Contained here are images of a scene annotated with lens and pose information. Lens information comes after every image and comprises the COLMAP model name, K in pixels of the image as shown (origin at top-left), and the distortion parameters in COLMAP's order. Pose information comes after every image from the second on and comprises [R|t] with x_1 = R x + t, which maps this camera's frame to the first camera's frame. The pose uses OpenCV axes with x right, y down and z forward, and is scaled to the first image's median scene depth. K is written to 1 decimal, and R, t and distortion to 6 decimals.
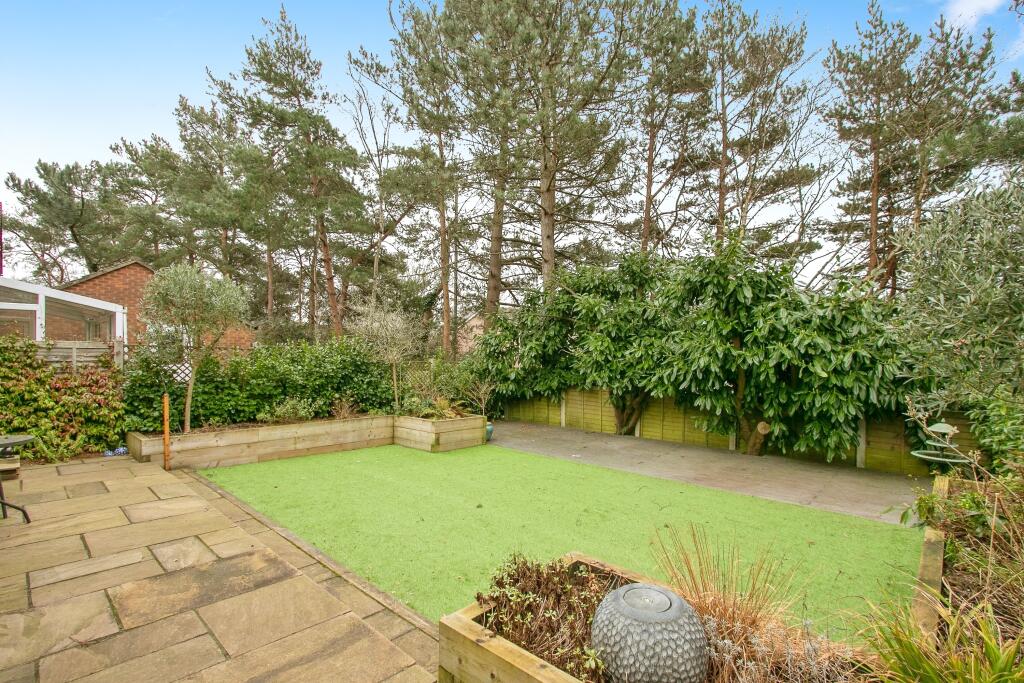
lens RADIAL K [[522.5, 0, 512.0], [0, 522.5, 341.5], [0, 0, 1]] dist [-0.001191, 0.000051]
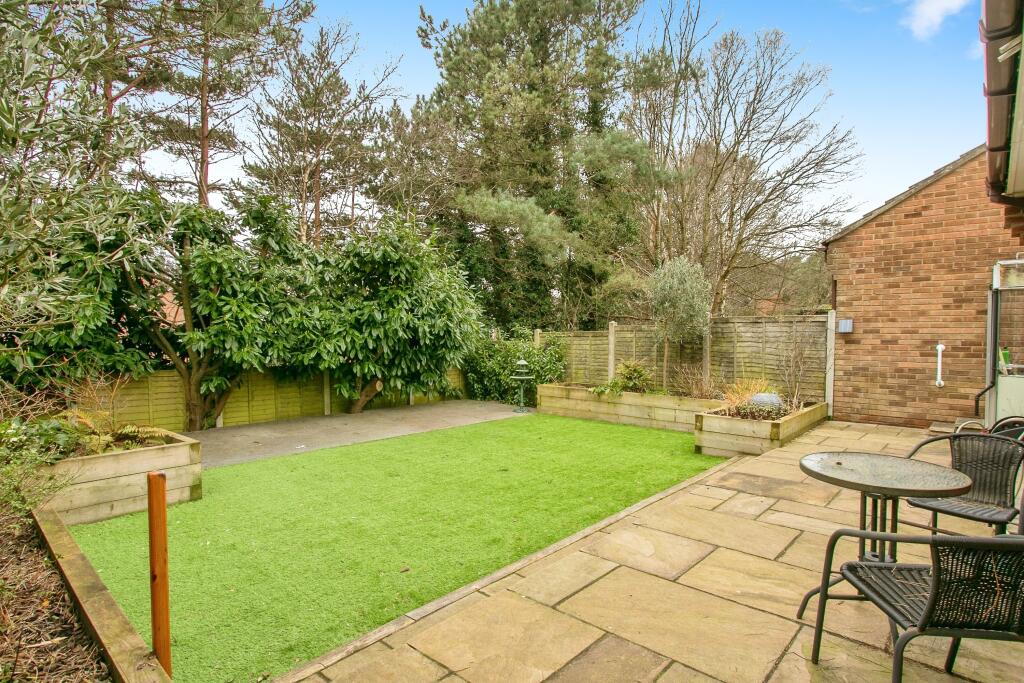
lens RADIAL K [[522.5, 0, 512.0], [0, 522.5, 341.5], [0, 0, 1]] dist [-0.001191, 0.000051]
pose [[-0.062609, -0.017194, 0.997890, -1.734760], [-0.026296, 0.999533, 0.015573, 0.050249], [-0.997692, -0.025265, -0.063032, 1.602439]]
